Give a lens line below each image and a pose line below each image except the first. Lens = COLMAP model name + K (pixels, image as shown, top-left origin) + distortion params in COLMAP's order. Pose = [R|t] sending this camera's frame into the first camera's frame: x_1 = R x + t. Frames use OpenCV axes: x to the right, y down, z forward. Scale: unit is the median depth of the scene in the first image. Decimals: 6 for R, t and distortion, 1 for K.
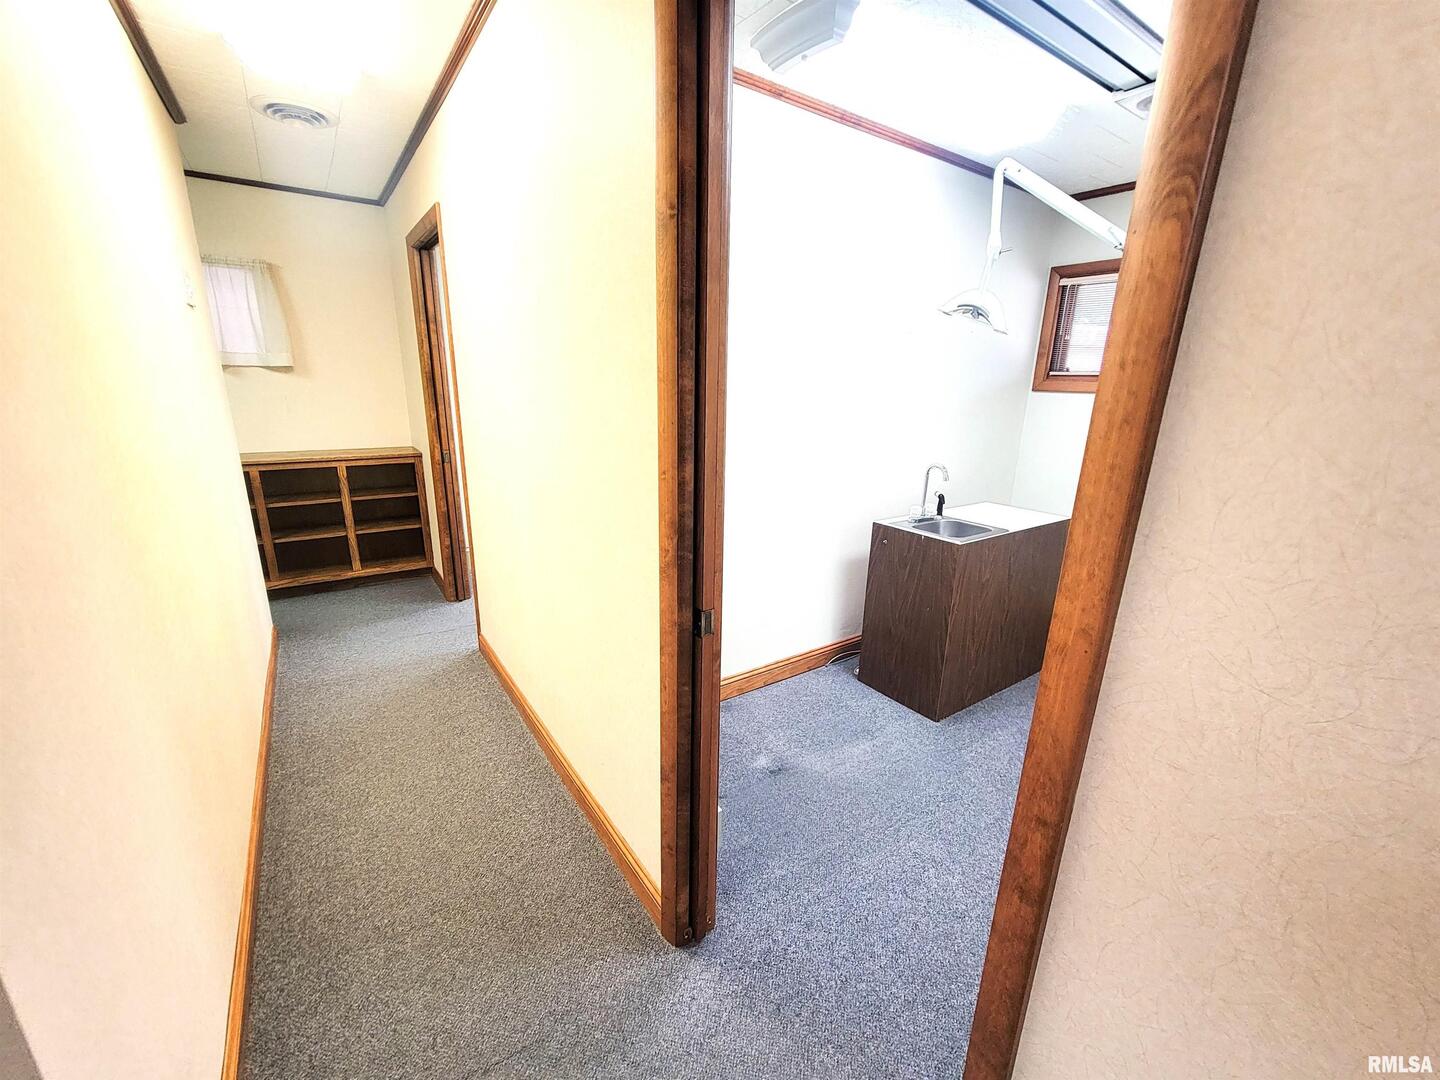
lens RADIAL K [[586.4, 0, 721.4], [0, 586.4, 546.0], [0, 0, 1]] dist [0.001151, 0.000863]
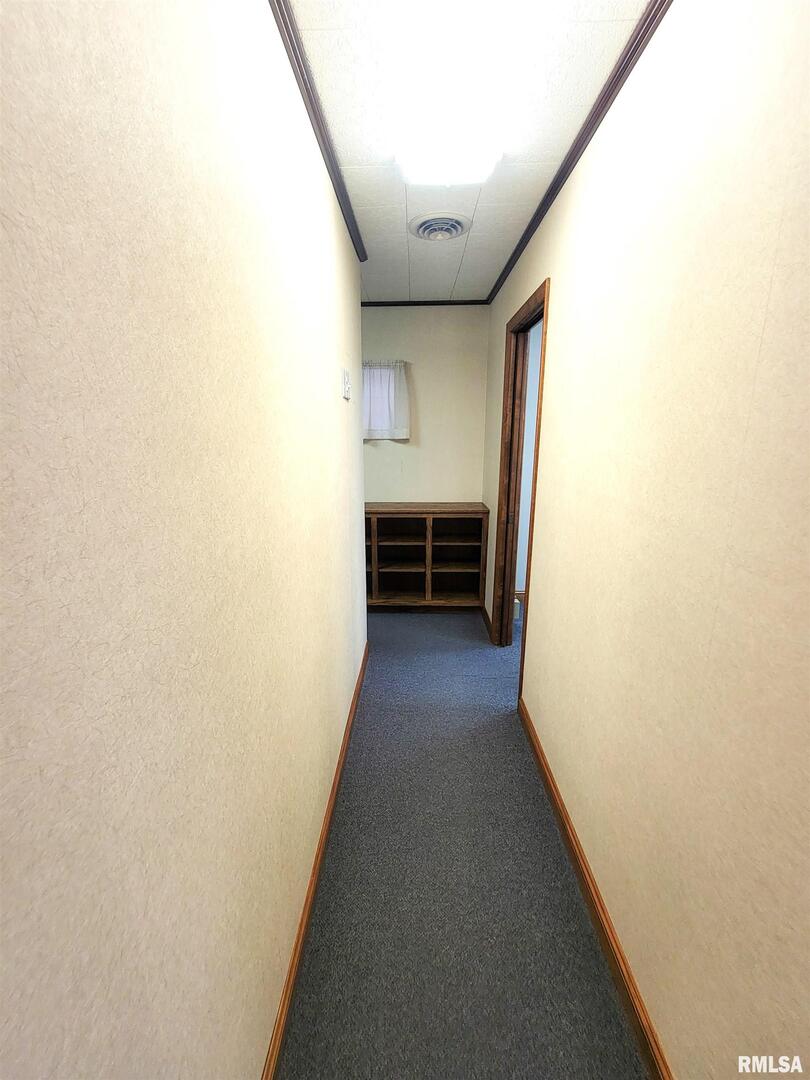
lens RADIAL K [[435.4, 0, 405.0], [0, 435.4, 540.0], [0, 0, 1]] dist [0.000729, 0.000060]
pose [[0.808466, 0.119496, -0.576285, -0.153000], [-0.140929, 0.989991, 0.007572, -0.089015], [0.571422, 0.075093, 0.817214, 0.221106]]
